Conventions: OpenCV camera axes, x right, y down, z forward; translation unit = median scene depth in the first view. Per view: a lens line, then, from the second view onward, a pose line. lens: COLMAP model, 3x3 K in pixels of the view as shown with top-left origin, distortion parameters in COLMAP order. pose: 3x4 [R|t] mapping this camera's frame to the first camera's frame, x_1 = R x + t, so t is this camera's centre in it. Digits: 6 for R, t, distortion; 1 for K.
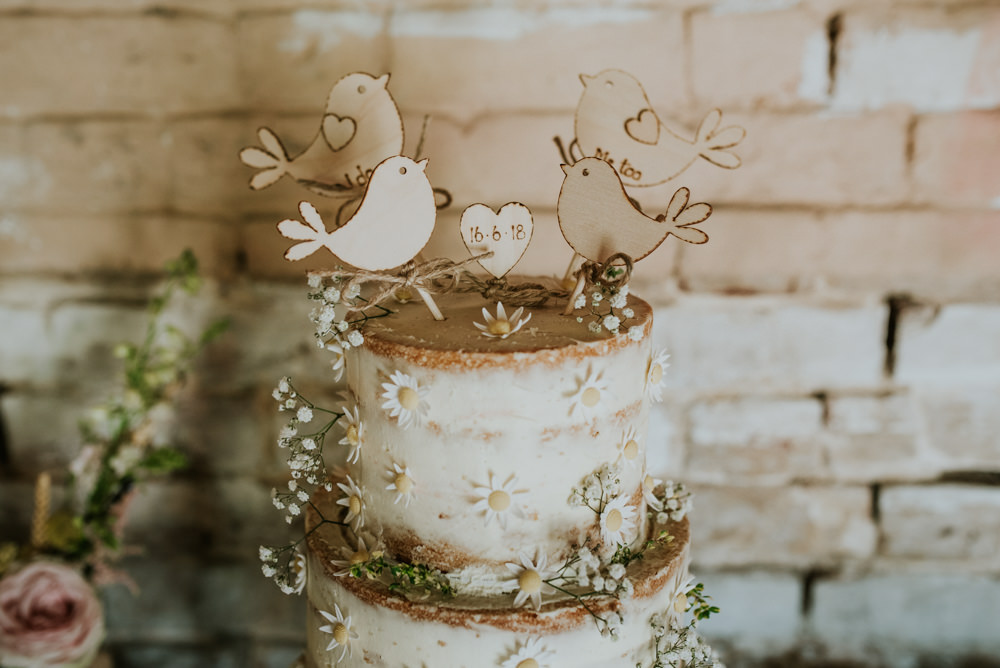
lens RADIAL K [[1030.1, 0, 500.0], [0, 1030.1, 334.0], [0, 0, 1]] dist [-0.000483, 0.013307]
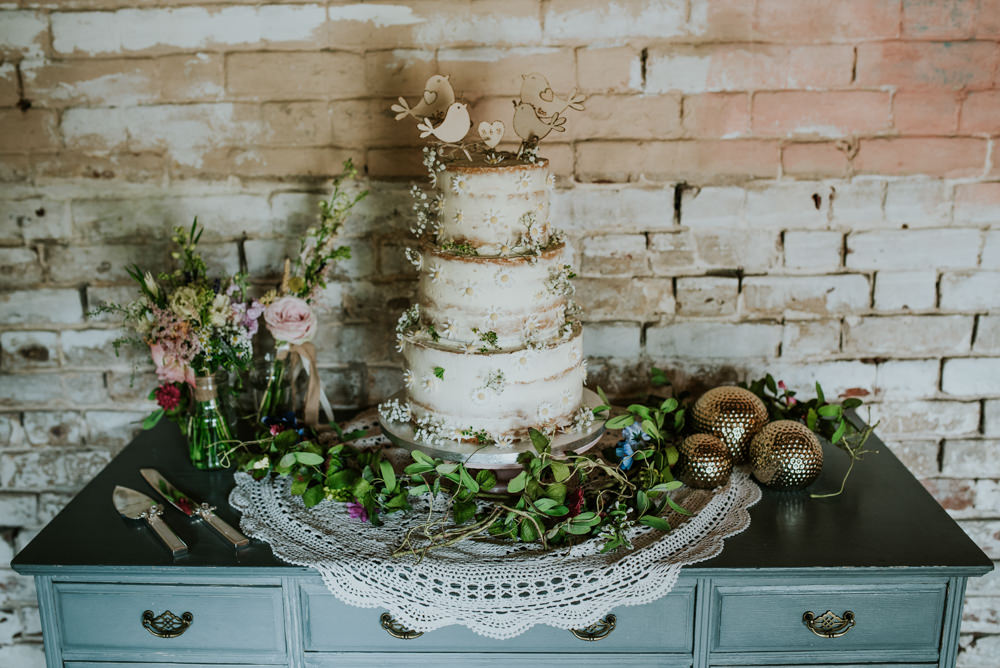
lens RADIAL K [[945.3, 0, 500.0], [0, 945.3, 334.0], [0, 0, 1]] dist [0.010166, 0.007761]
pose [[0.999671, -0.014968, 0.020850, -0.028634], [0.015011, 0.999885, -0.001942, 0.313095], [-0.020819, 0.002254, 0.999781, -1.067281]]
